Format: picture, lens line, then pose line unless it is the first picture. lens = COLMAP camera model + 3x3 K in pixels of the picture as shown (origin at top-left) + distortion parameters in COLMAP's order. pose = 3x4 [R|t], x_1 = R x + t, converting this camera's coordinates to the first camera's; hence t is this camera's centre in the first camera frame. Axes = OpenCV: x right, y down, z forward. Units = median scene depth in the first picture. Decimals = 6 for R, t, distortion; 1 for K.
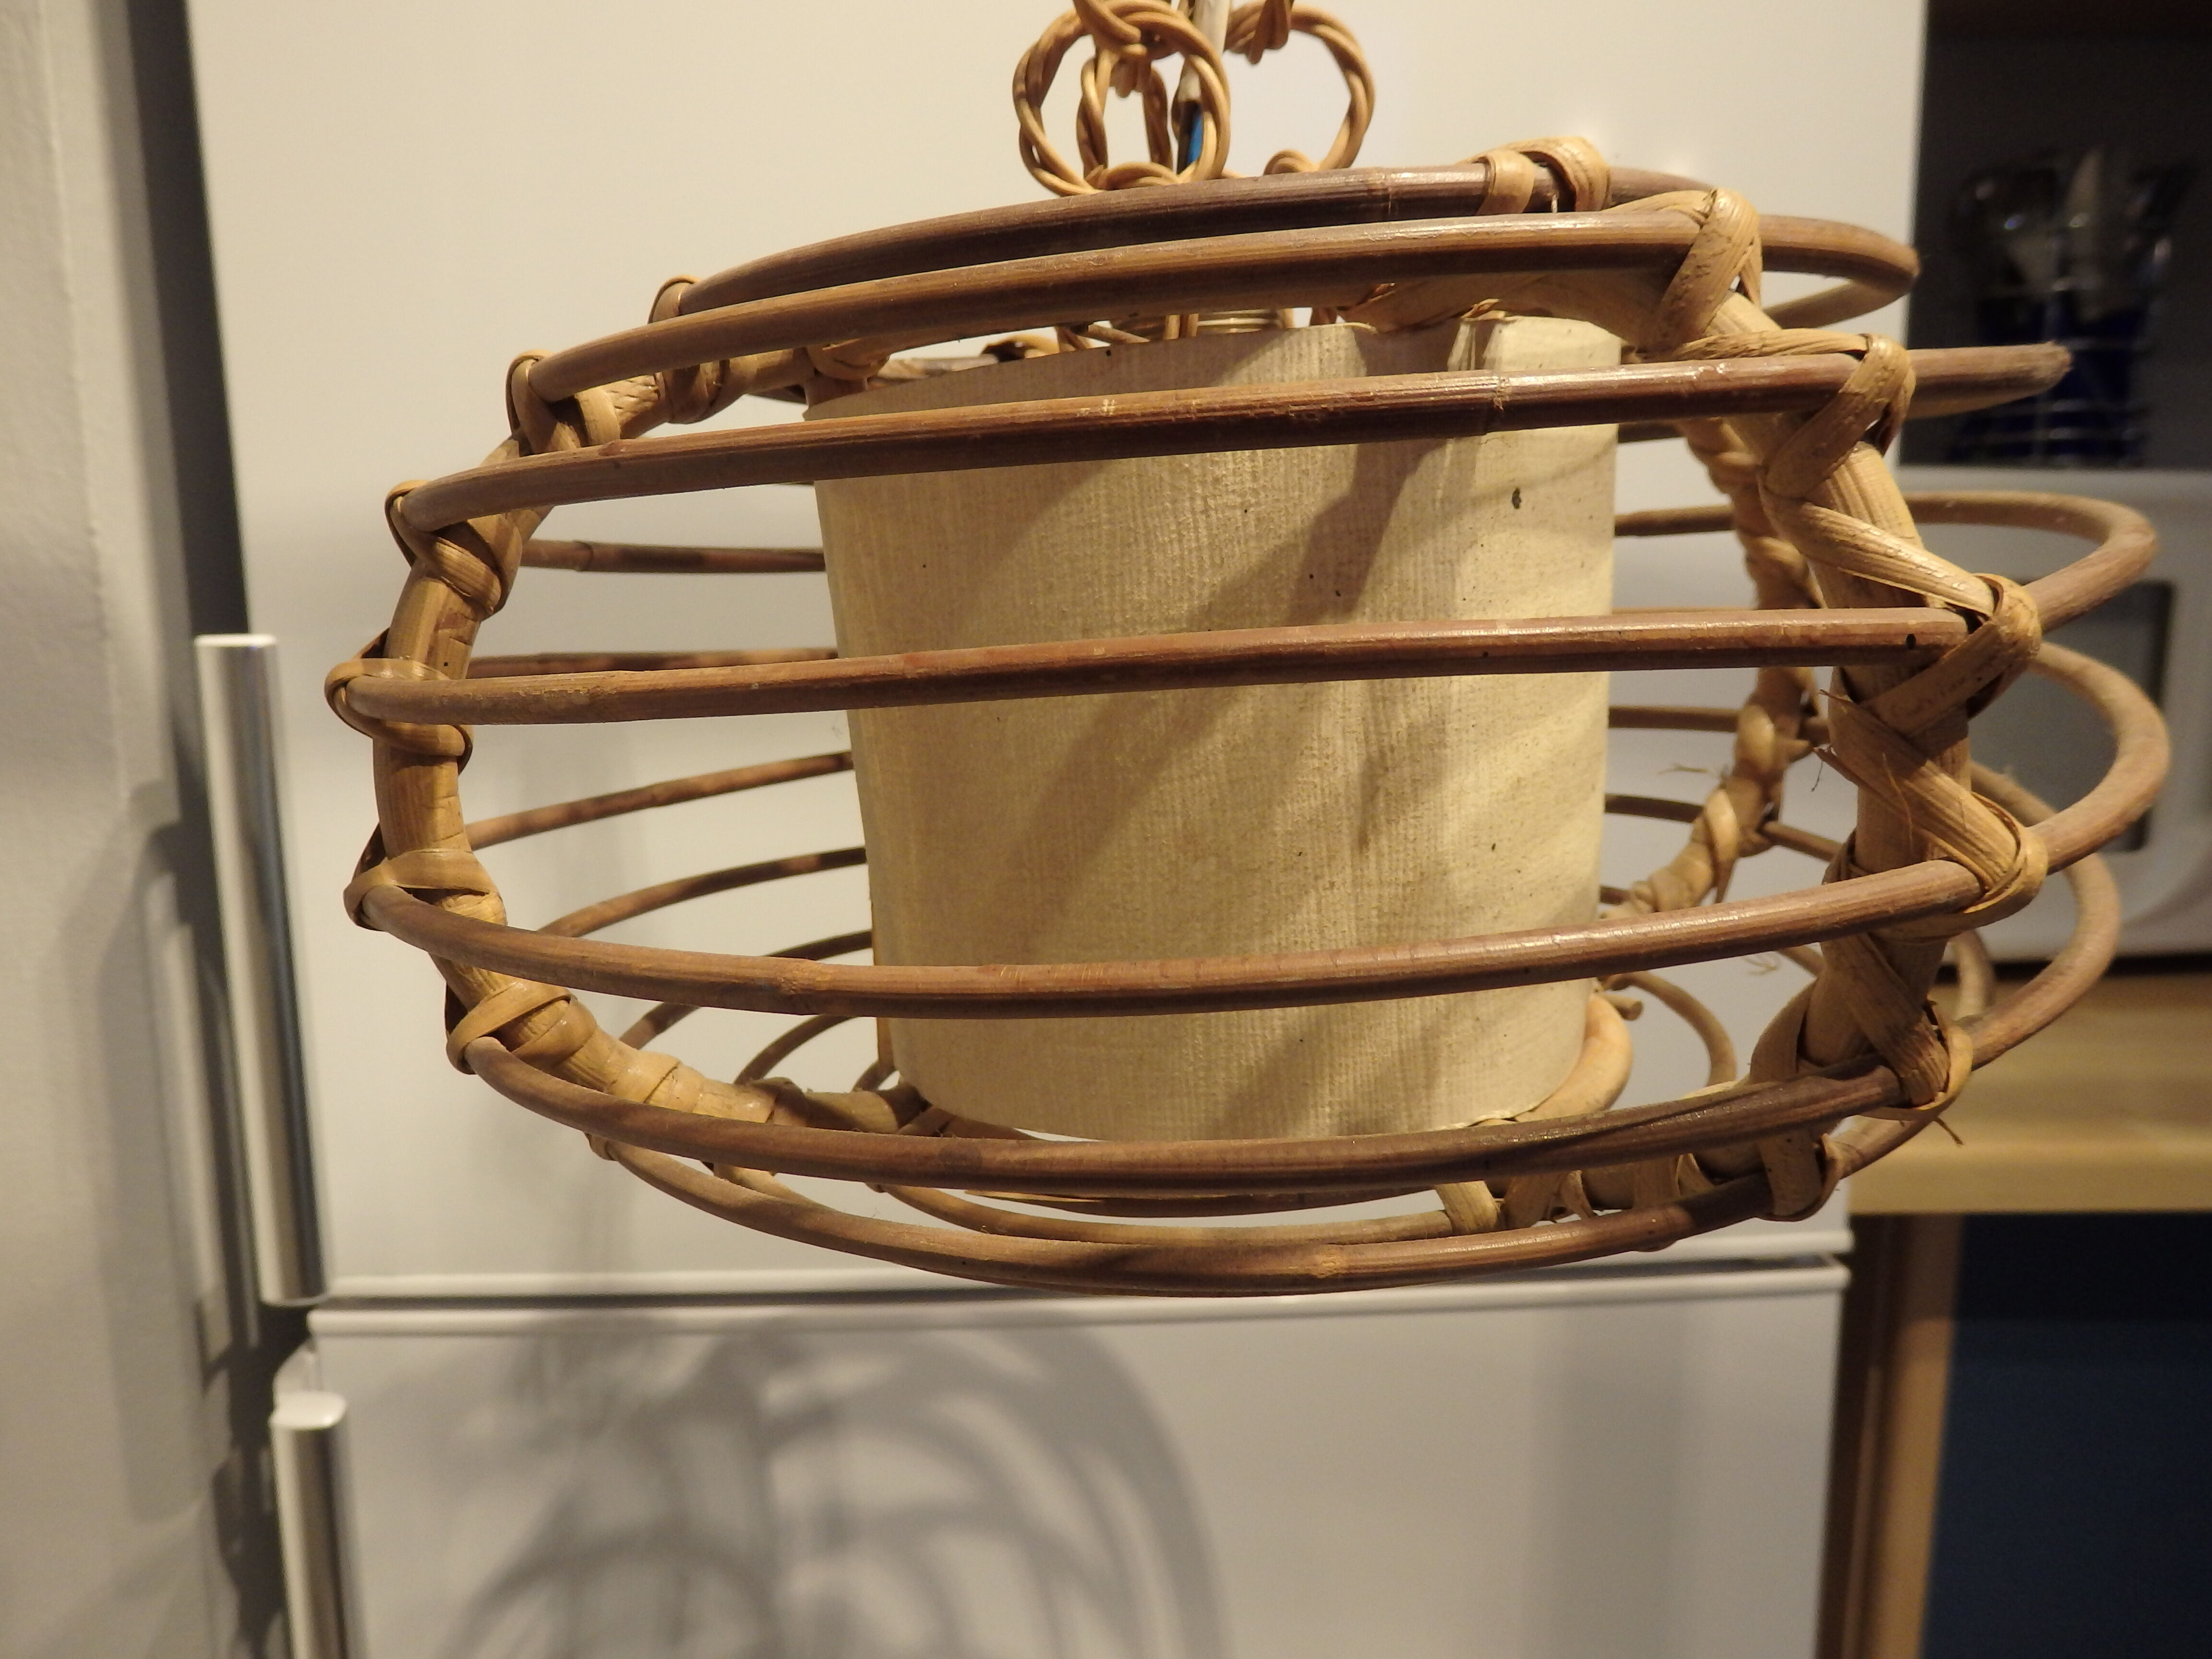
lens RADIAL K [[1623.6, 0, 1103.1], [0, 1623.6, 845.2], [0, 0, 1]] dist [0.021884, -0.013310]
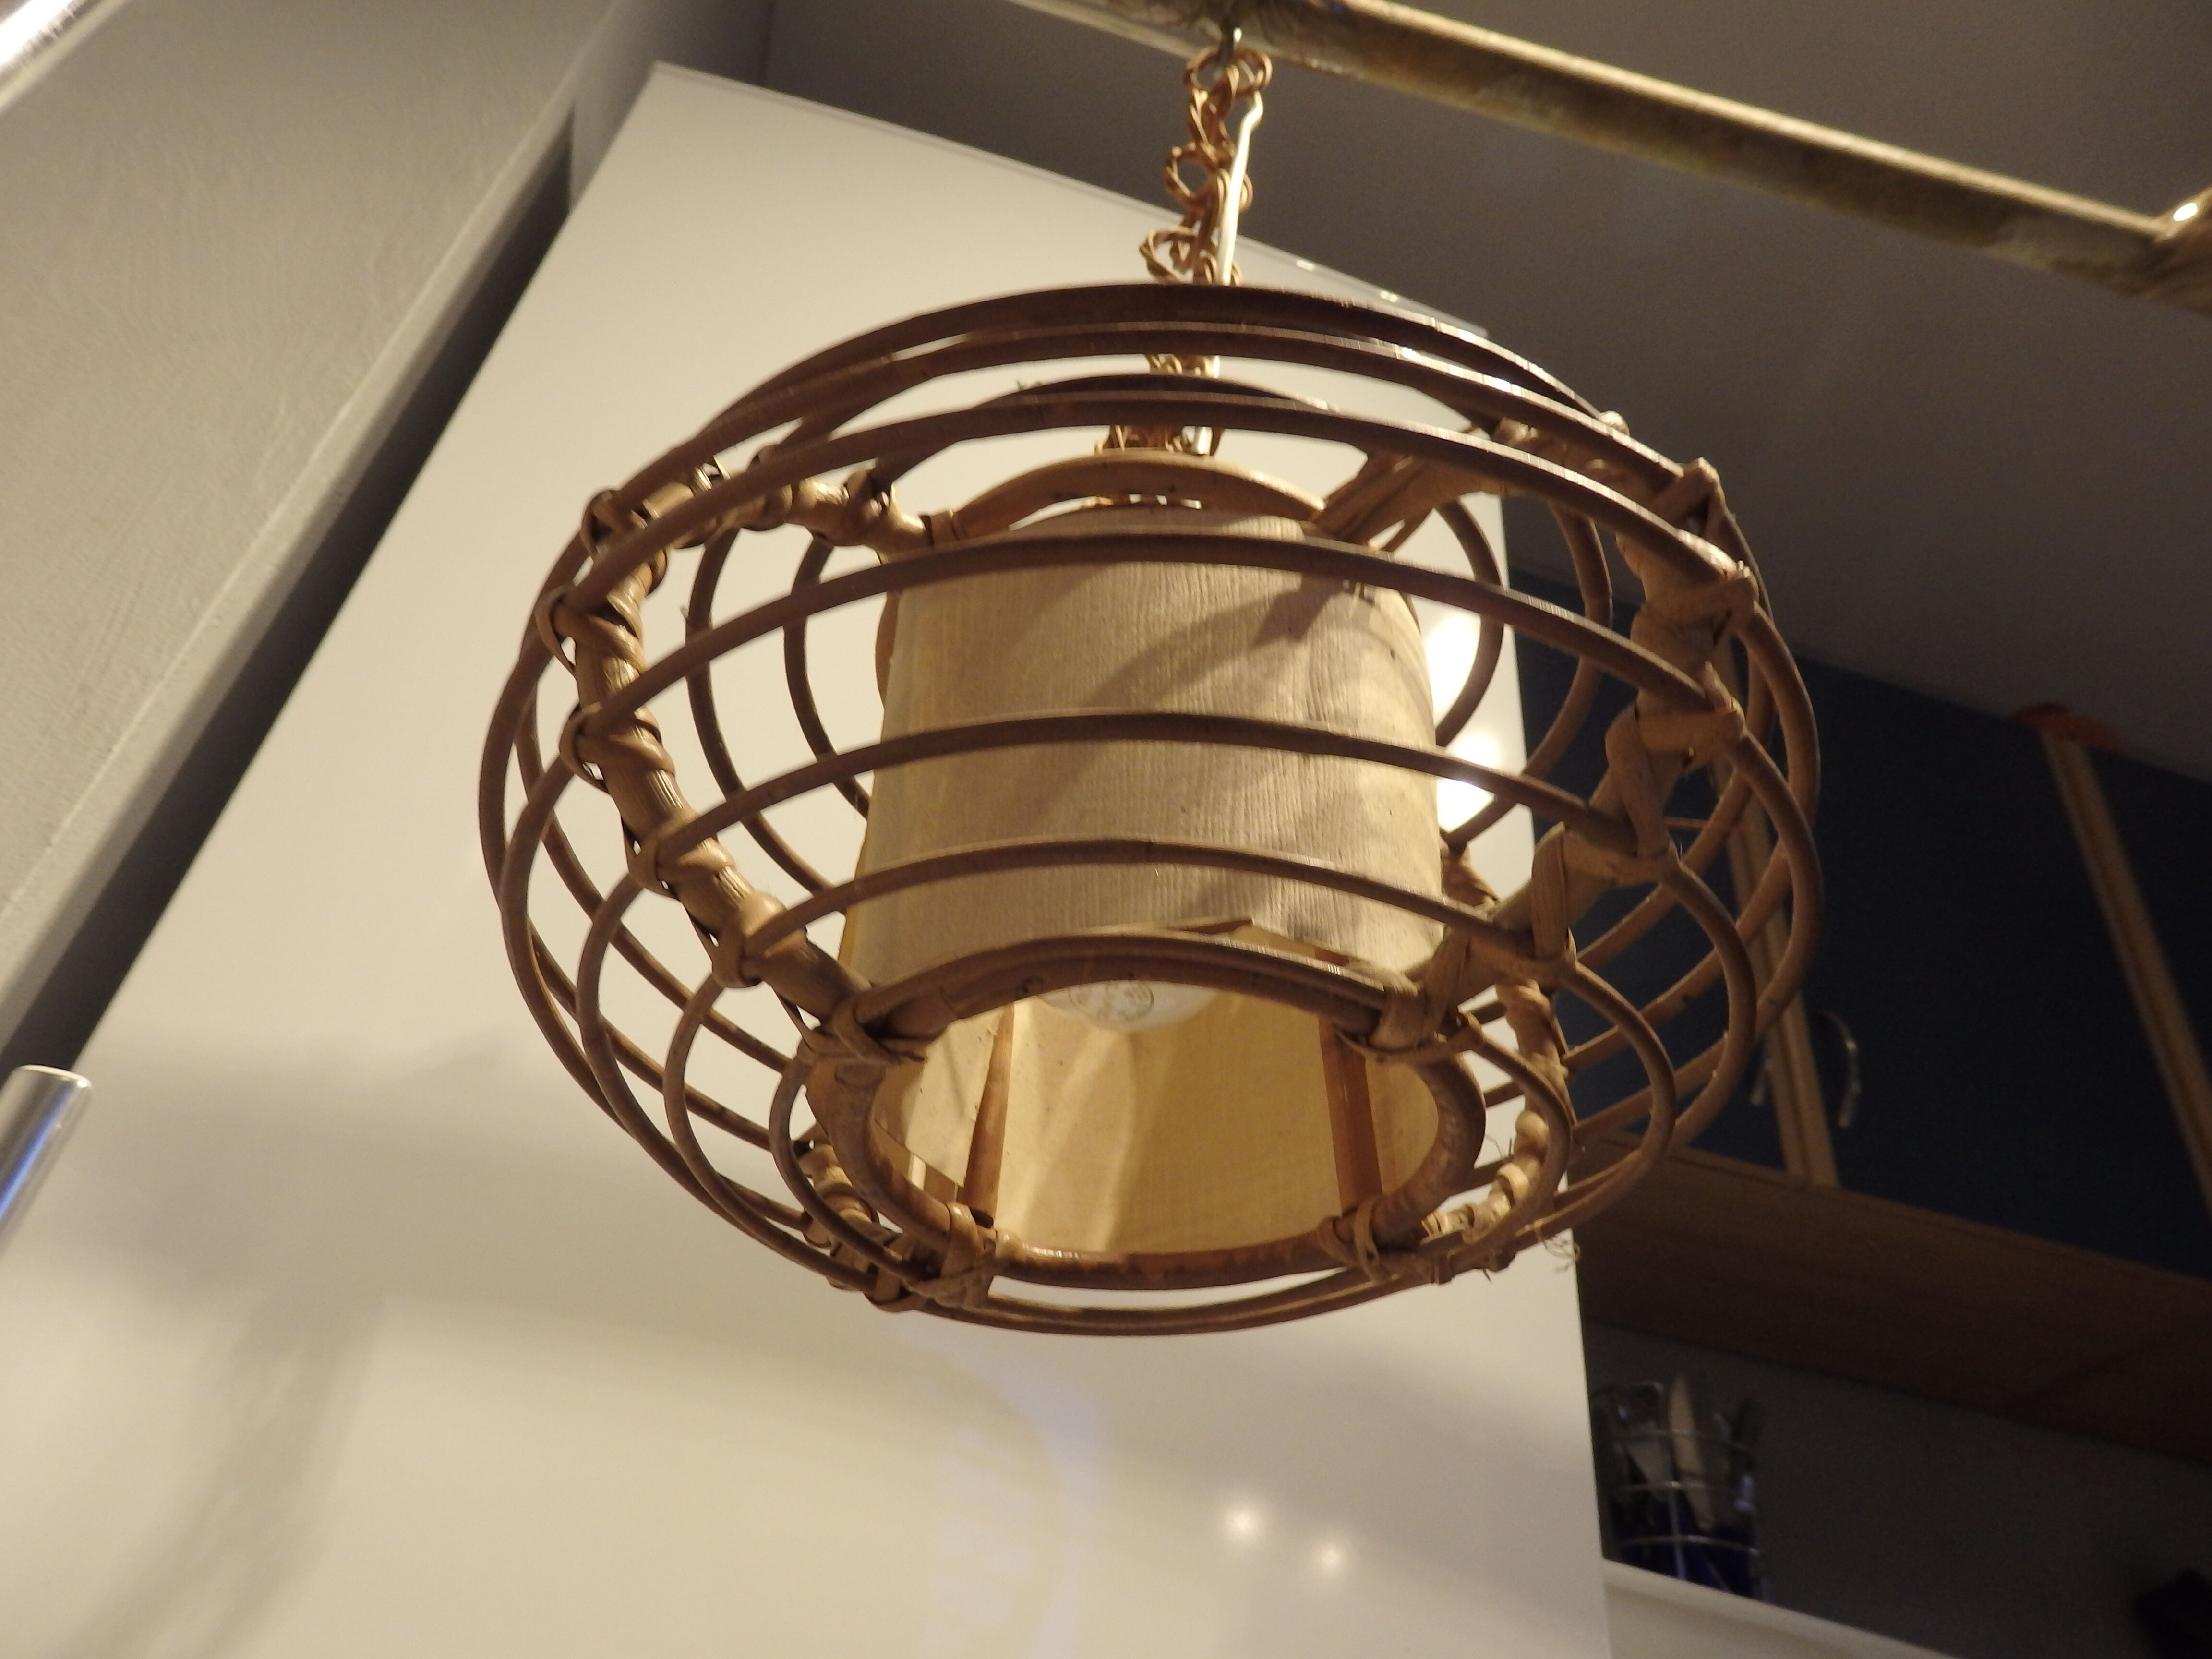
lens RADIAL K [[1623.6, 0, 1100.8], [0, 1623.6, 837.9], [0, 0, 1]] dist [0.021884, -0.013310]
pose [[0.966021, 0.231615, 0.114710, -0.116624], [-0.069836, 0.661208, -0.746945, 0.843107], [-0.248851, 0.713553, 0.654916, 0.148366]]
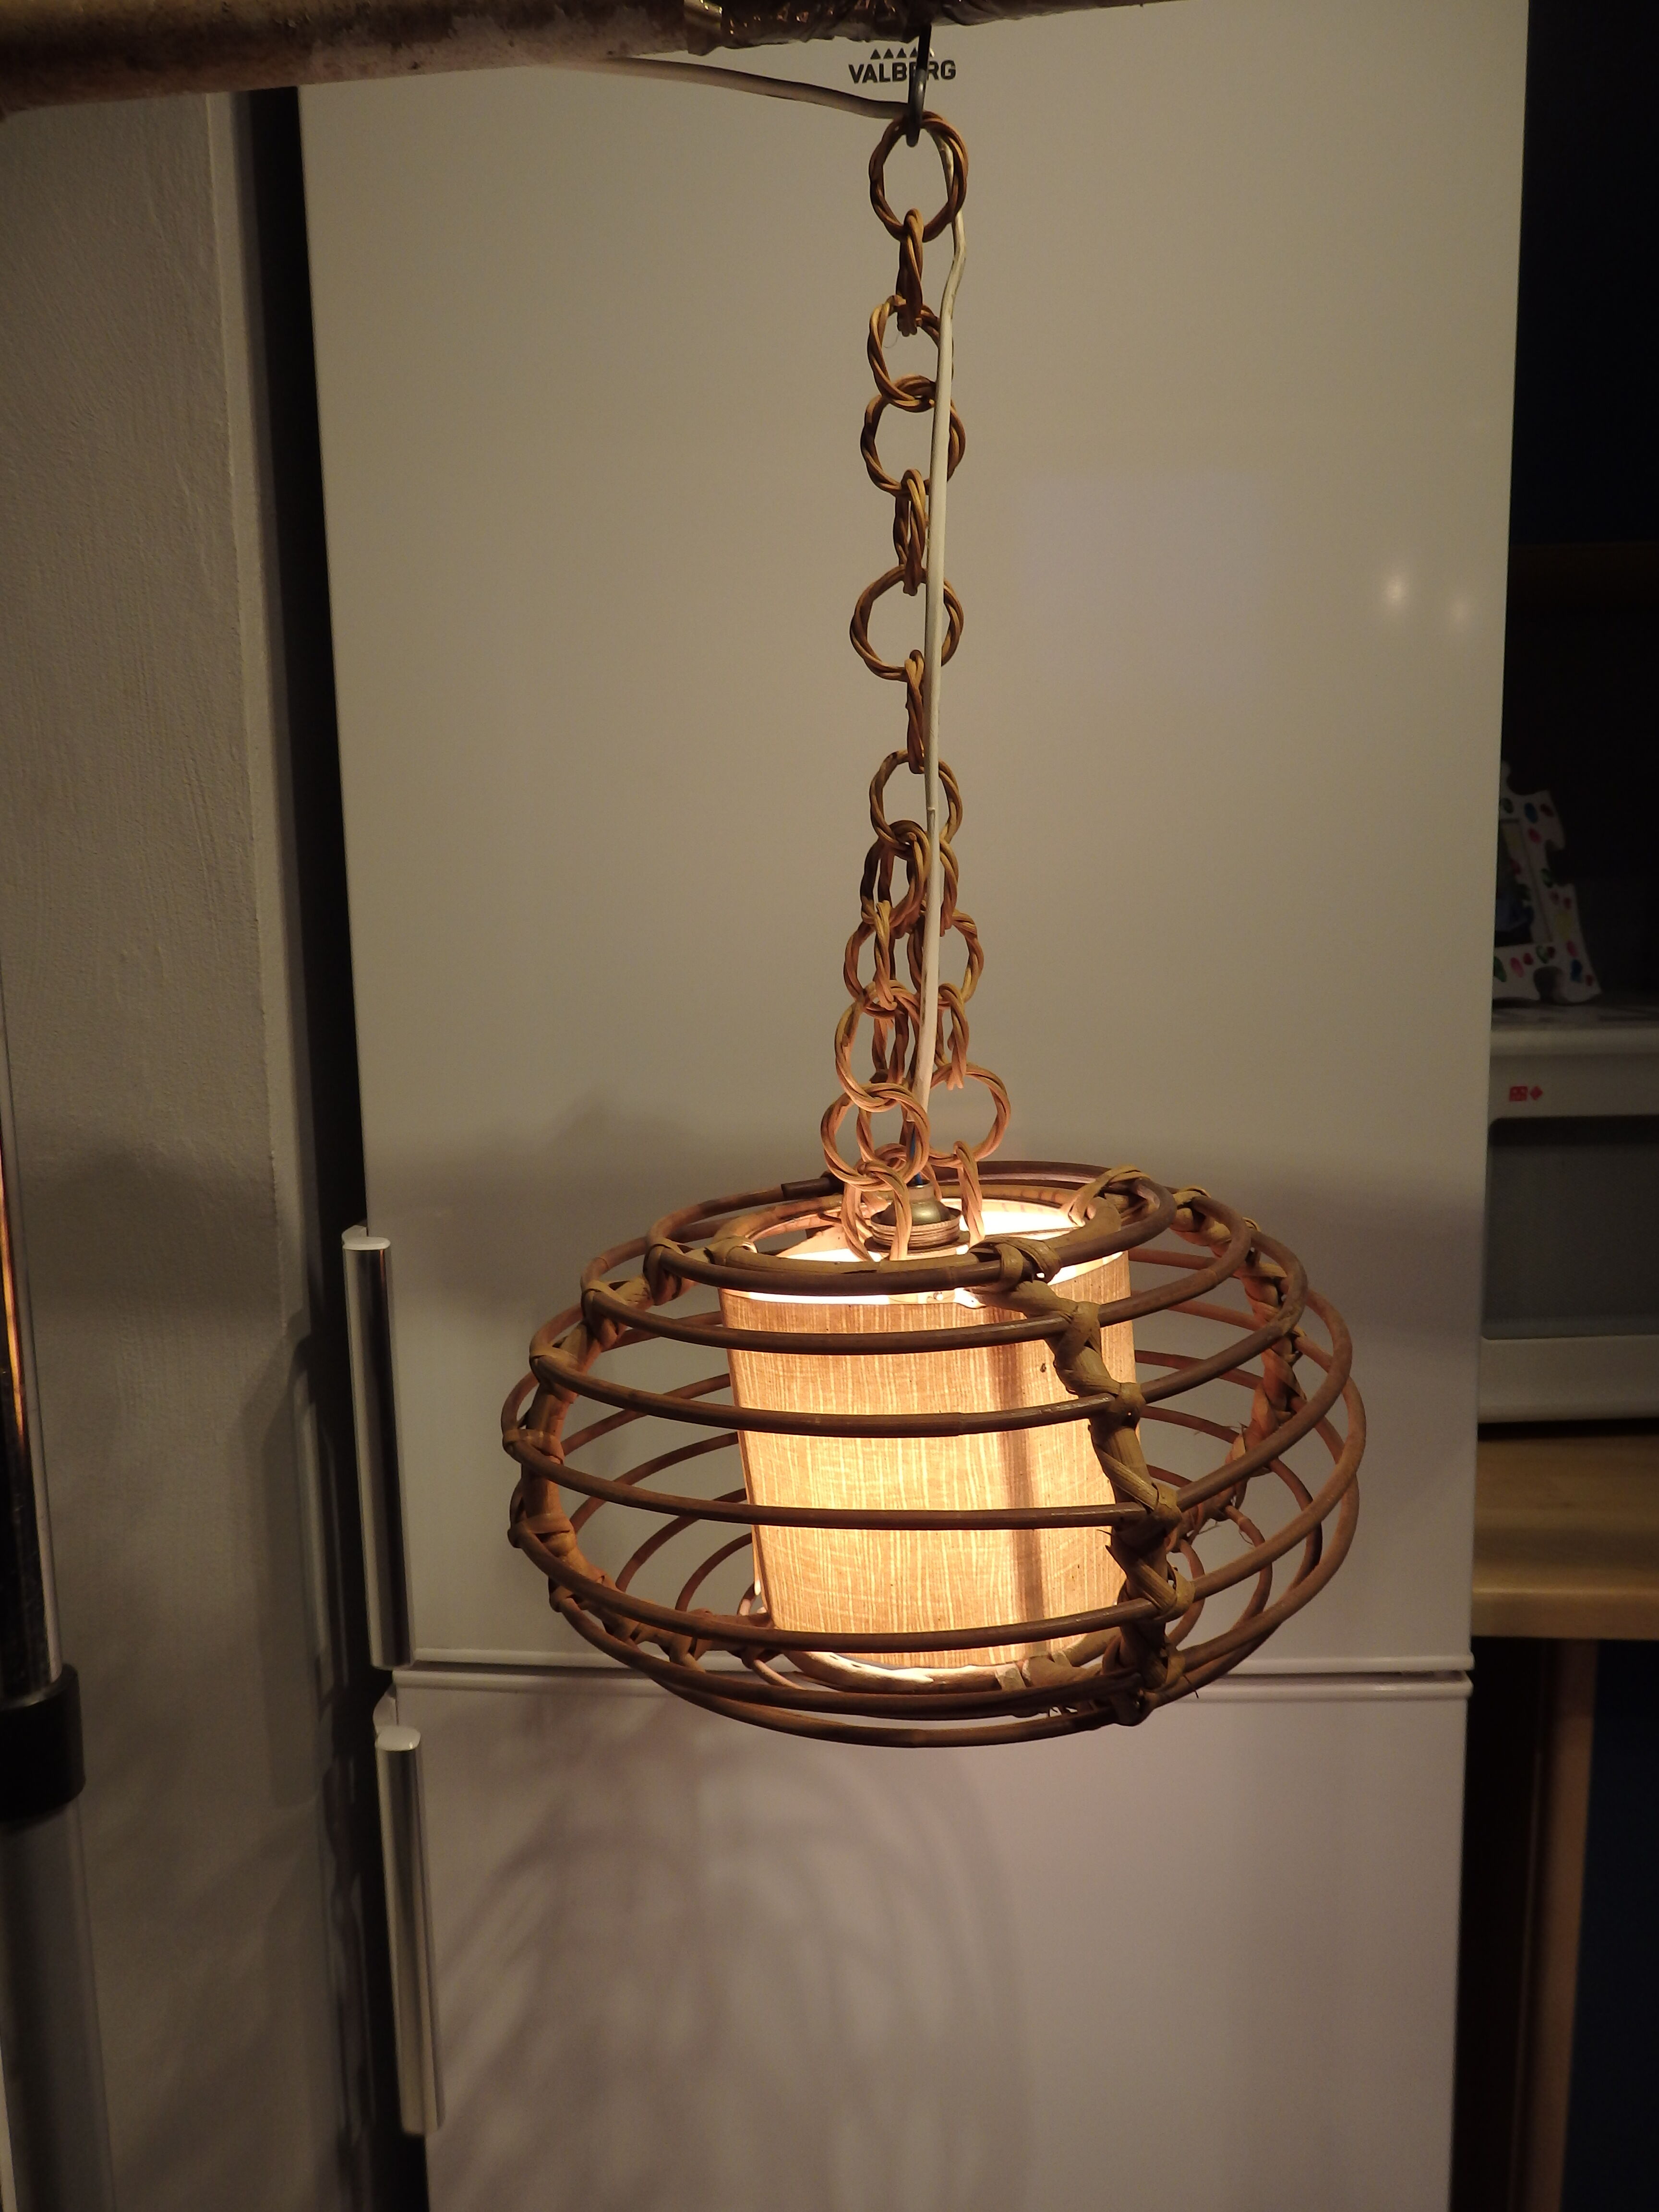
lens RADIAL K [[1623.6, 0, 886.0], [0, 1623.6, 1132.7], [0, 0, 1]] dist [0.021884, -0.013310]
pose [[0.995485, 0.011442, -0.094225, 0.194997], [-0.012573, 0.999856, -0.011413, -0.391458], [0.094081, 0.012546, 0.995485, -0.903007]]
